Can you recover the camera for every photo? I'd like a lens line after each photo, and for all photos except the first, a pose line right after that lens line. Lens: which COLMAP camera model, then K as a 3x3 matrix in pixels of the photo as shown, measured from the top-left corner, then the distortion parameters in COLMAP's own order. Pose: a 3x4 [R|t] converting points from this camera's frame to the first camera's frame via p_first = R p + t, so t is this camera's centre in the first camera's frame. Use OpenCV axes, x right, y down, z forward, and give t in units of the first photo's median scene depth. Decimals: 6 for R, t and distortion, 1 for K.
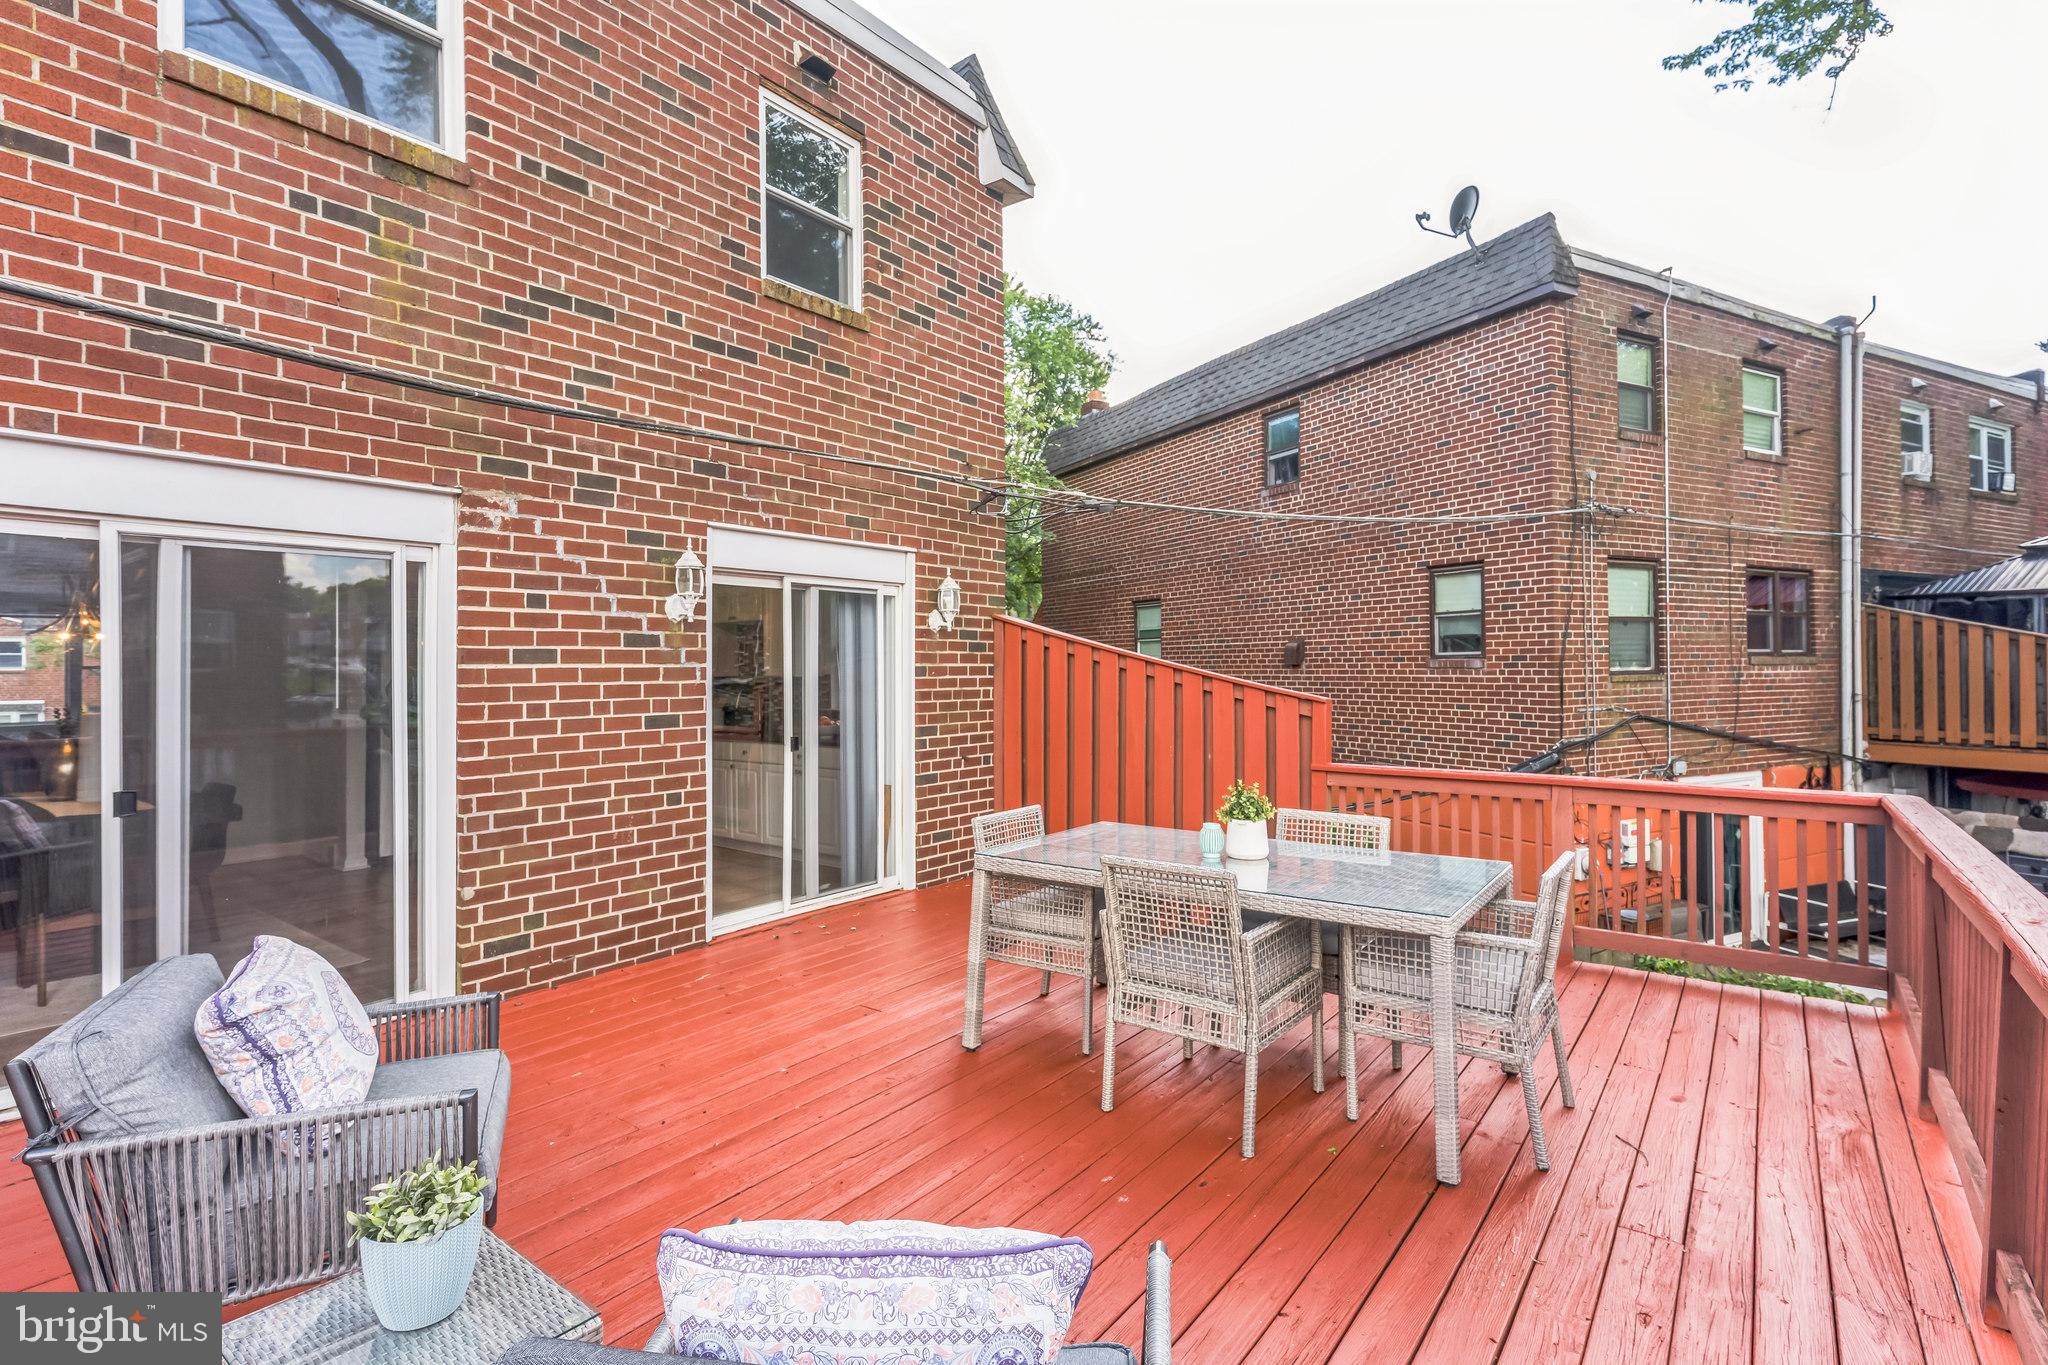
lens RADIAL K [[976.3, 0, 1015.5], [0, 976.3, 676.0], [0, 0, 1]] dist [0.000692, 0.000519]
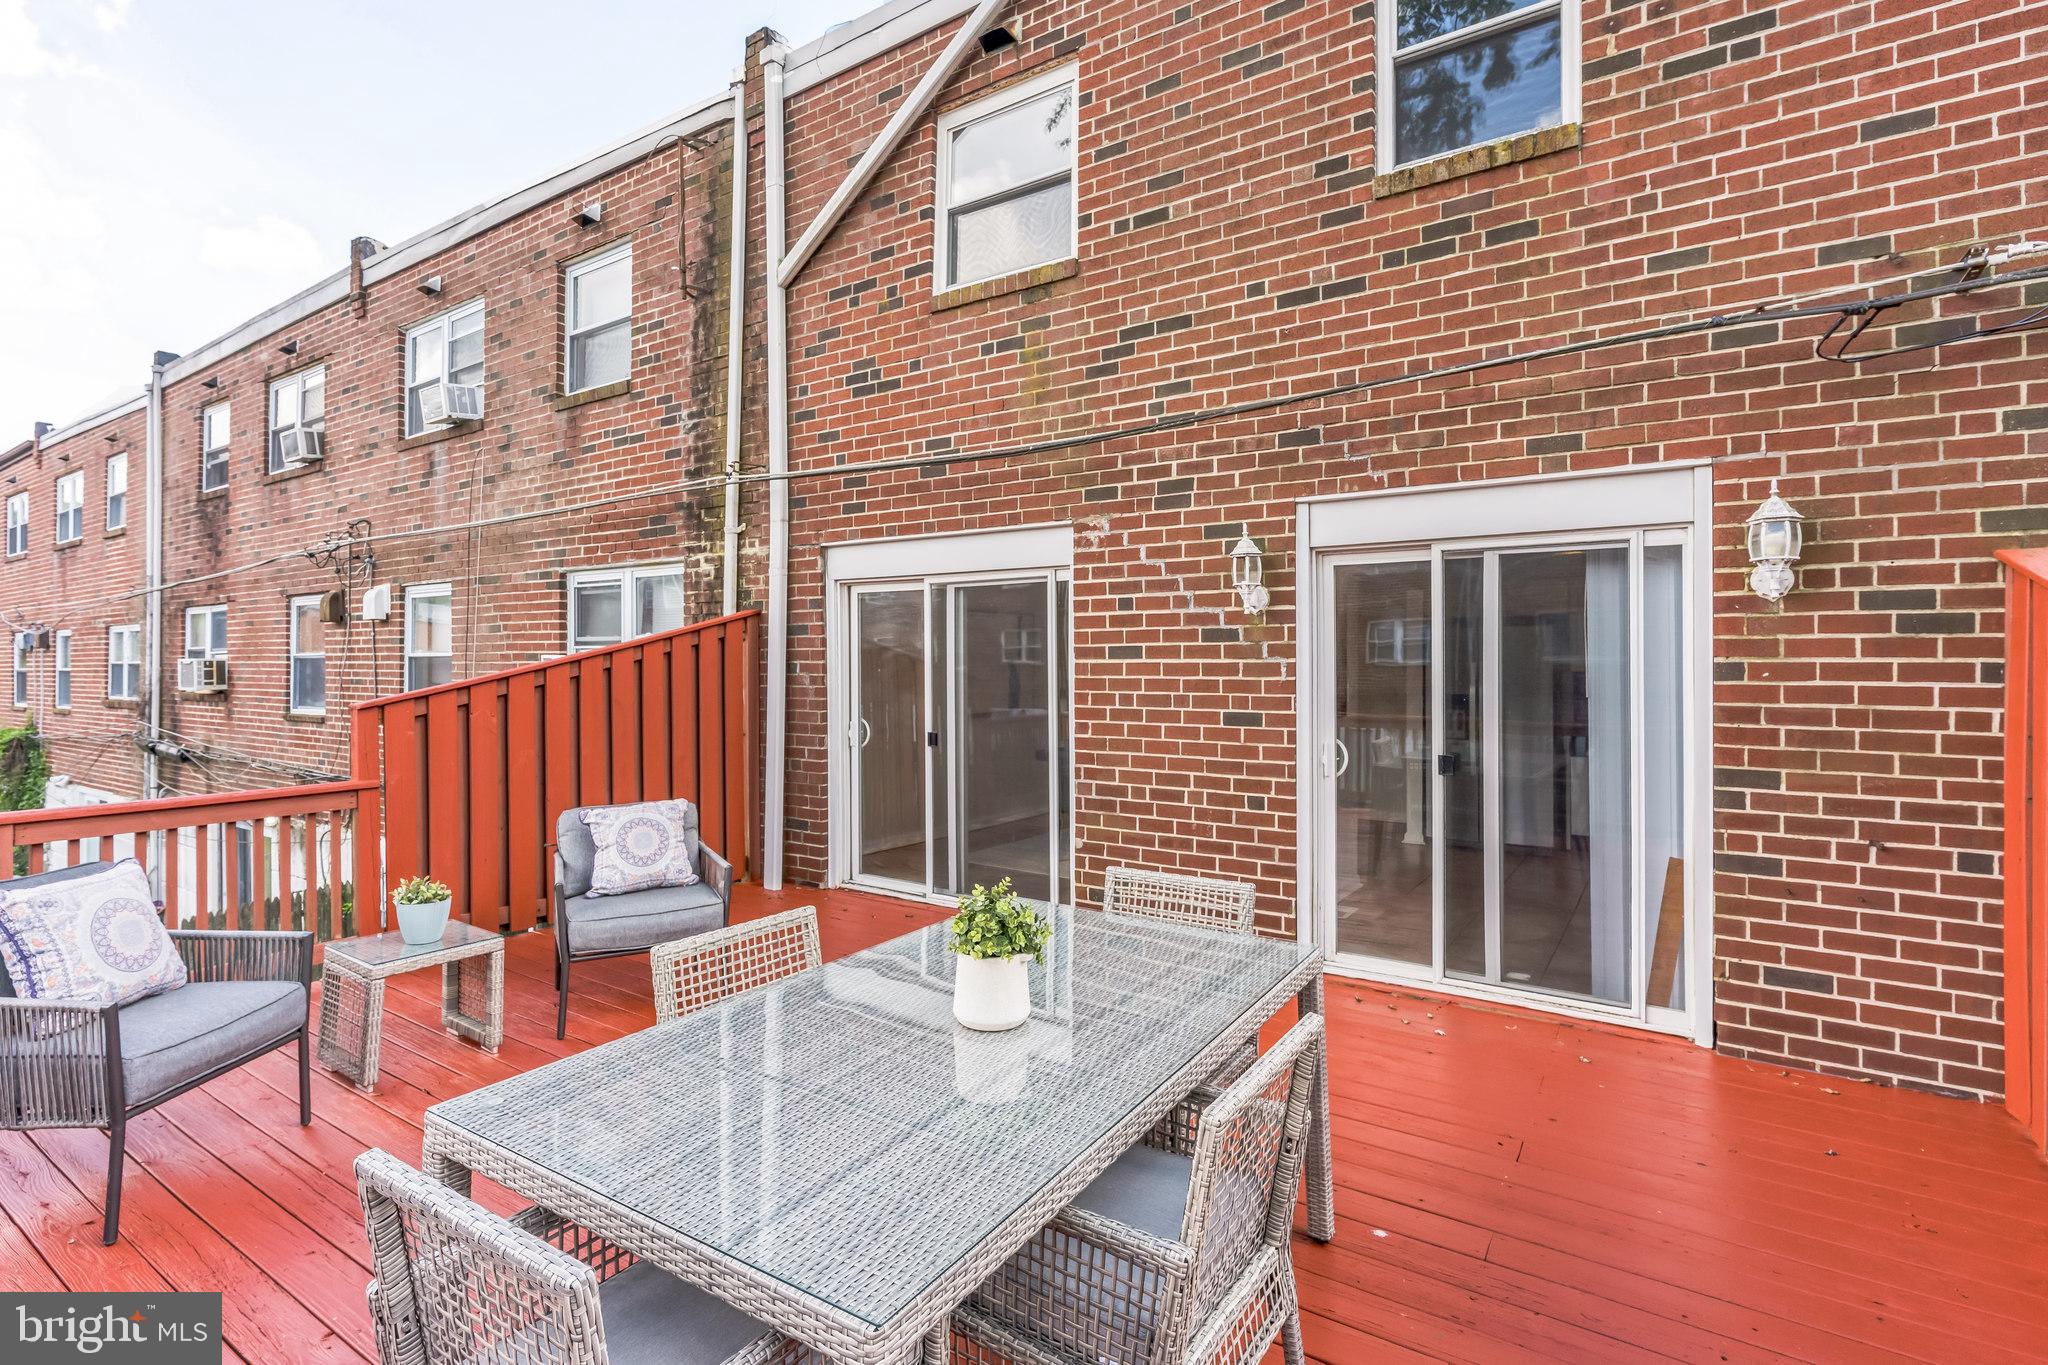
lens RADIAL K [[976.3, 0, 1015.5], [0, 976.3, 676.0], [0, 0, 1]] dist [0.000692, 0.000519]
pose [[0.064294, 0.015921, -0.997804, 0.602161], [-0.012253, 0.999810, 0.015164, -0.007763], [0.997856, 0.011252, 0.064477, 0.746564]]
